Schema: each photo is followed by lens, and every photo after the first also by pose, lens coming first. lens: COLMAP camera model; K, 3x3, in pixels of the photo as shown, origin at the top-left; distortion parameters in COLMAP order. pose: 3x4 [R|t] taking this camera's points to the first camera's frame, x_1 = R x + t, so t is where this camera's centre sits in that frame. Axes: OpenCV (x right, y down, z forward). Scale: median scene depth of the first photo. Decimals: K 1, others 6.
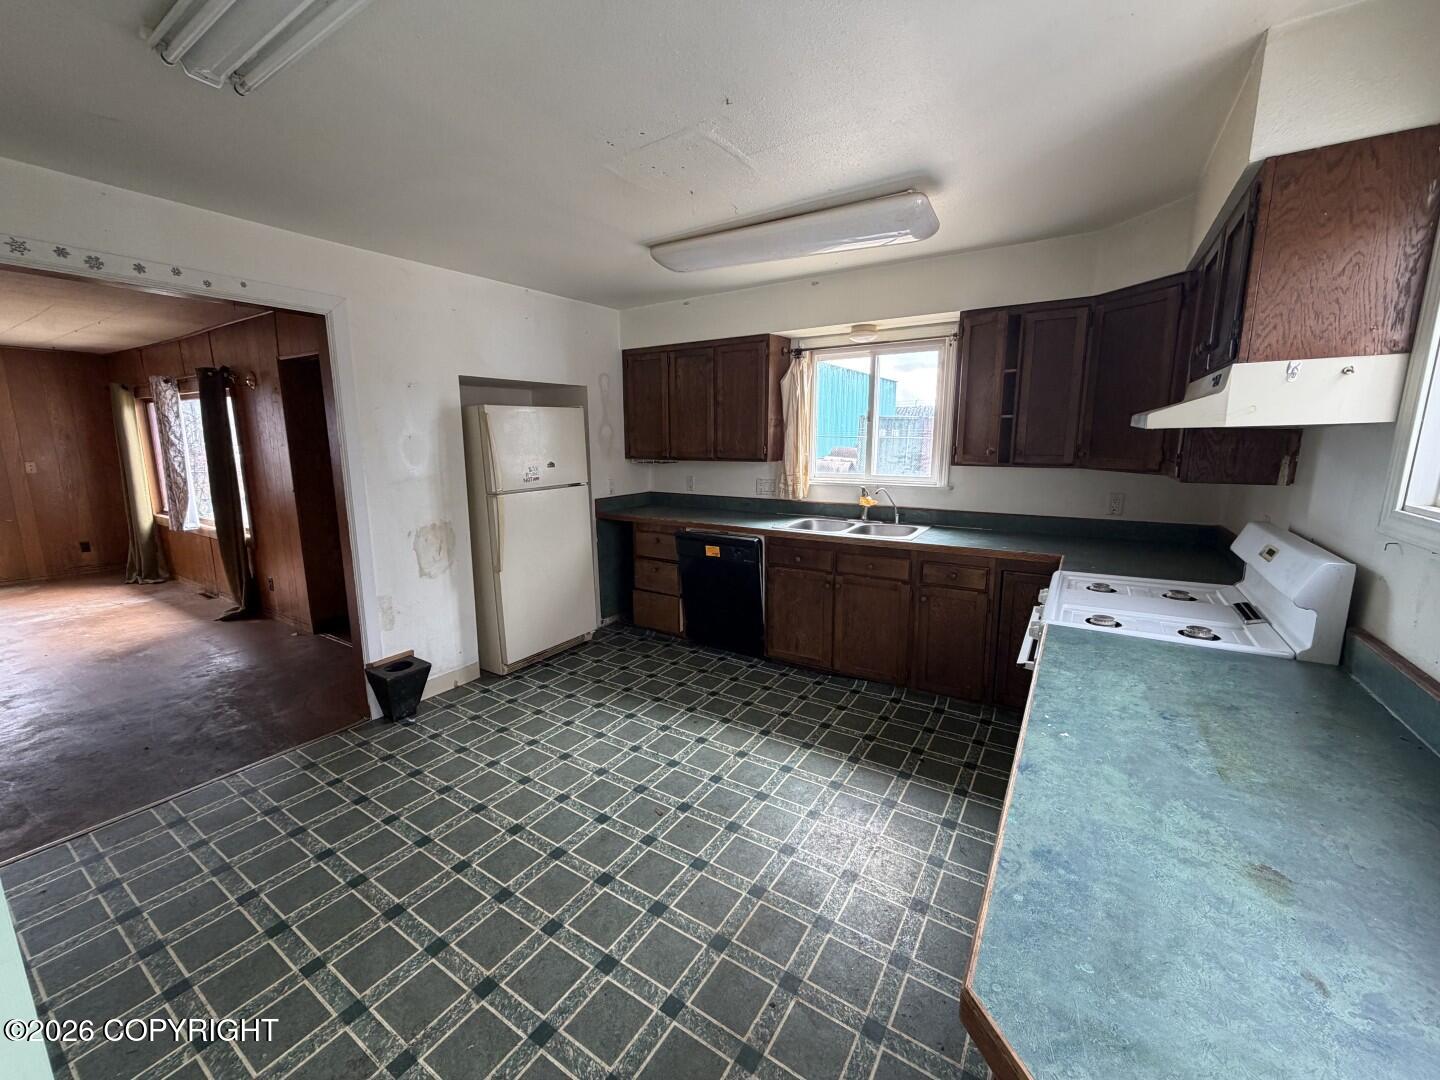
lens RADIAL K [[574.9, 0, 718.6], [0, 574.9, 533.2], [0, 0, 1]] dist [-0.009996, -0.000193]
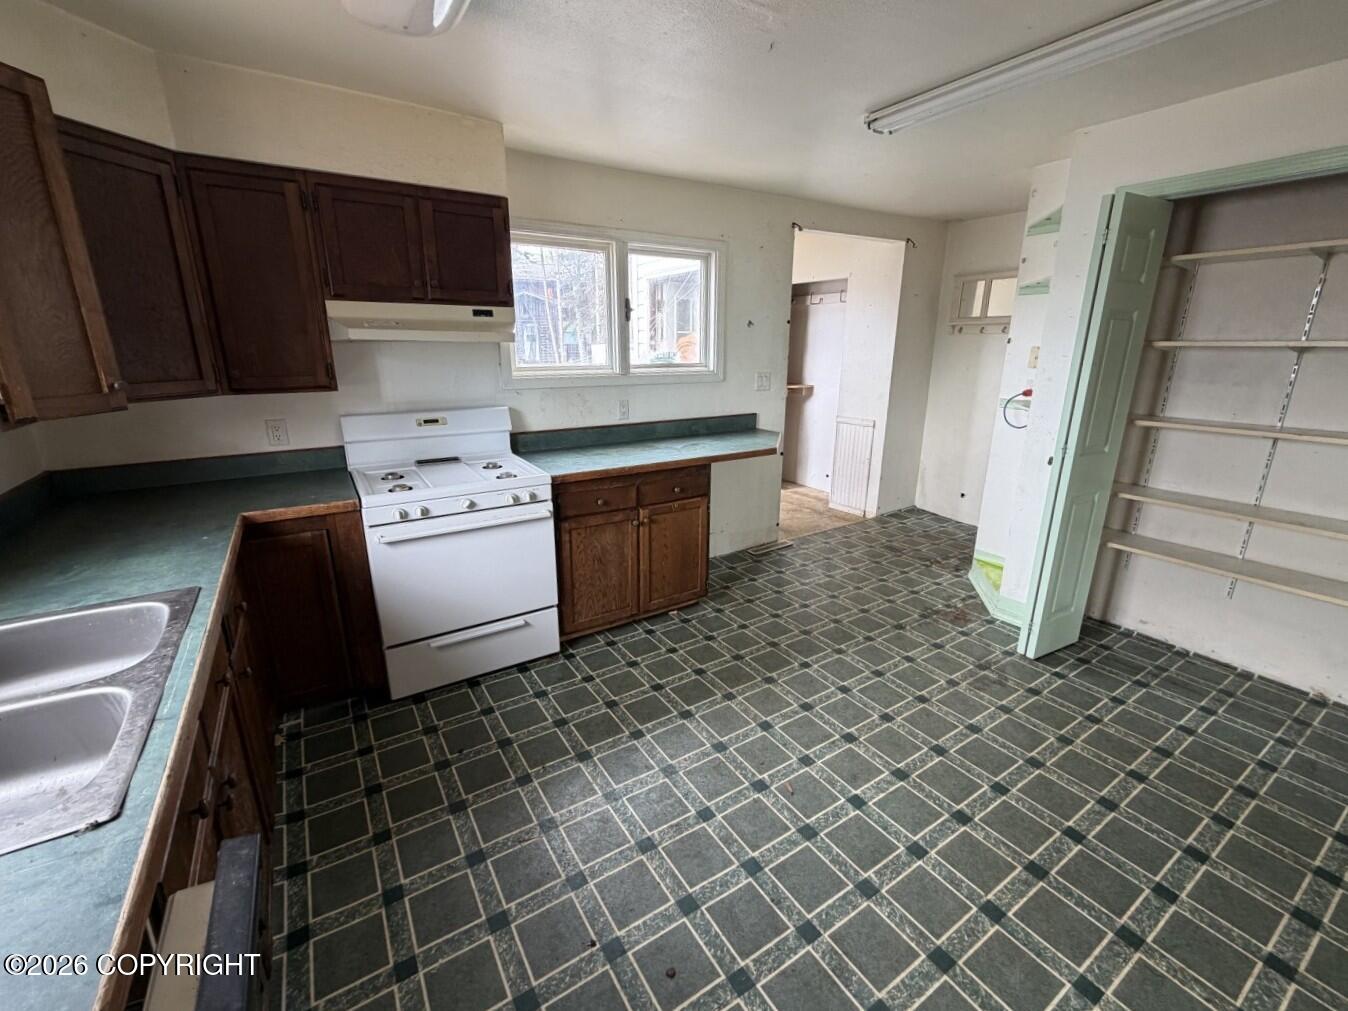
lens RADIAL K [[570.4, 0, 671.7], [0, 570.4, 504.9], [0, 0, 1]] dist [0.000527, 0.000012]
pose [[-0.907973, -0.111018, 0.404056, -0.105649], [0.075305, 0.905334, 0.417970, -0.121116], [-0.412207, 0.409933, -0.813659, 0.697563]]
